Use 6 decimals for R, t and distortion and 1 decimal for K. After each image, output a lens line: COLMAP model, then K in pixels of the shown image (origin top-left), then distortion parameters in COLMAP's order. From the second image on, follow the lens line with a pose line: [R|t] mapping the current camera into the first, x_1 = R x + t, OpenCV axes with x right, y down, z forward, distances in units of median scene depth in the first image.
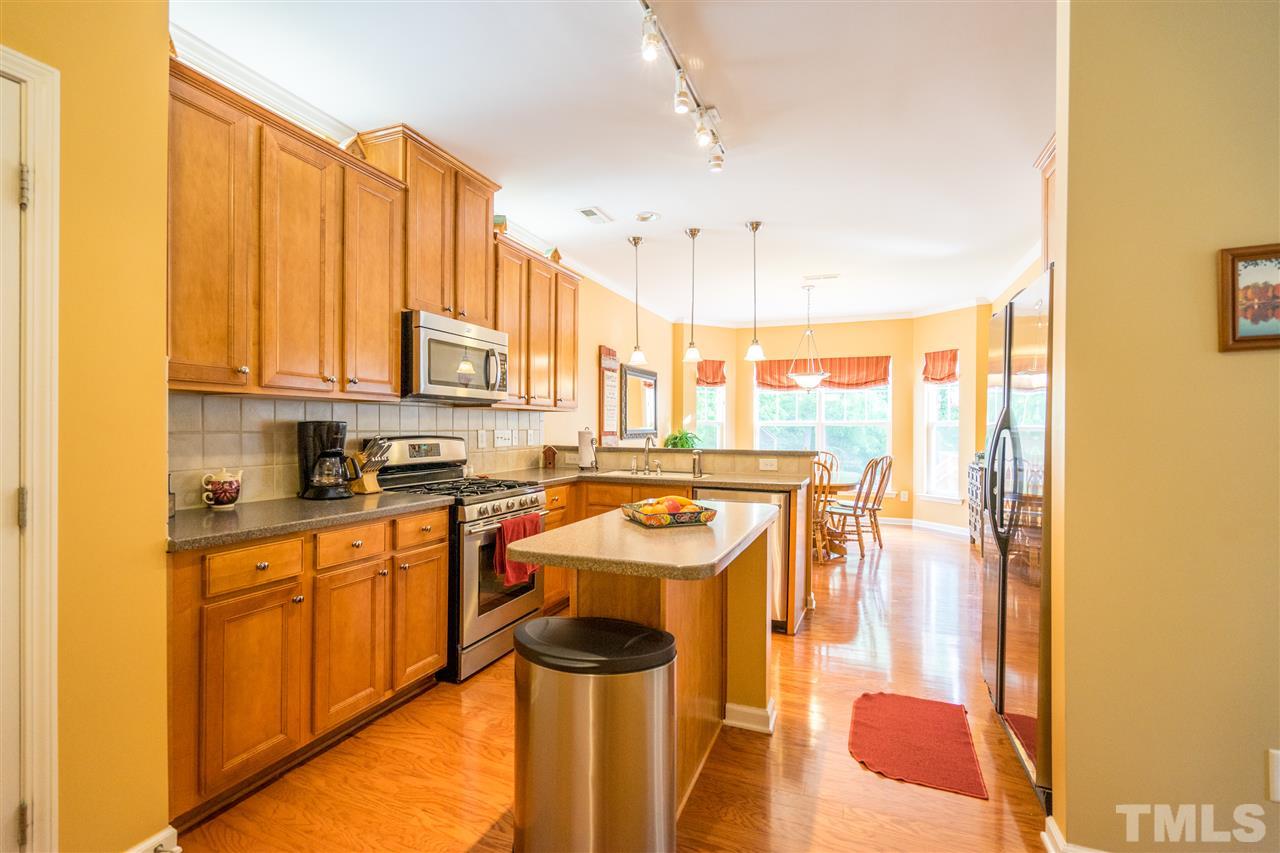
lens RADIAL K [[572.4, 0, 647.8], [0, 572.4, 431.1], [0, 0, 1]] dist [-0.000369, 0.000119]
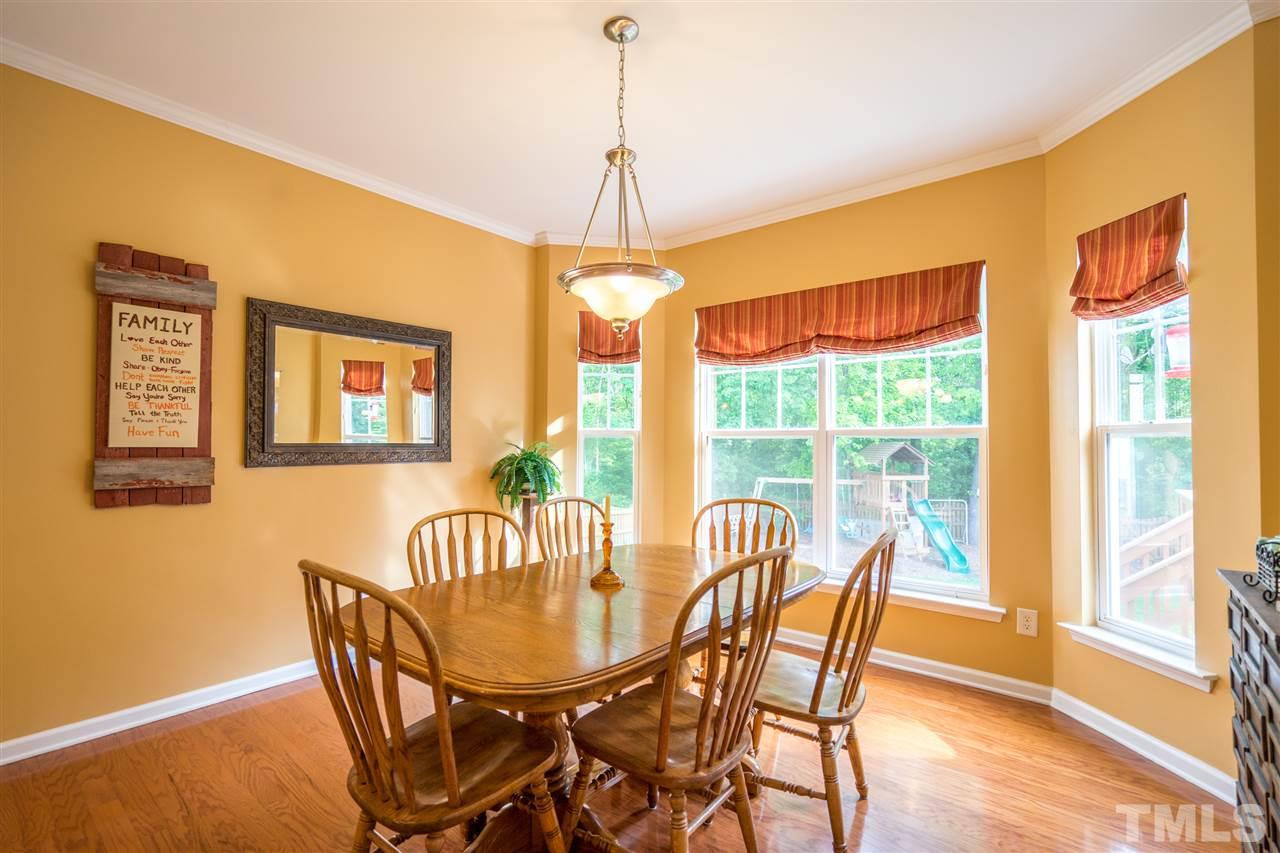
lens RADIAL K [[572.4, 0, 628.1], [0, 572.4, 424.8], [0, 0, 1]] dist [-0.000369, 0.000119]
pose [[0.945986, -0.011650, -0.323997, 0.312690], [0.001082, 0.999462, -0.032779, -0.003860], [0.324205, 0.030658, 0.945490, 0.536194]]
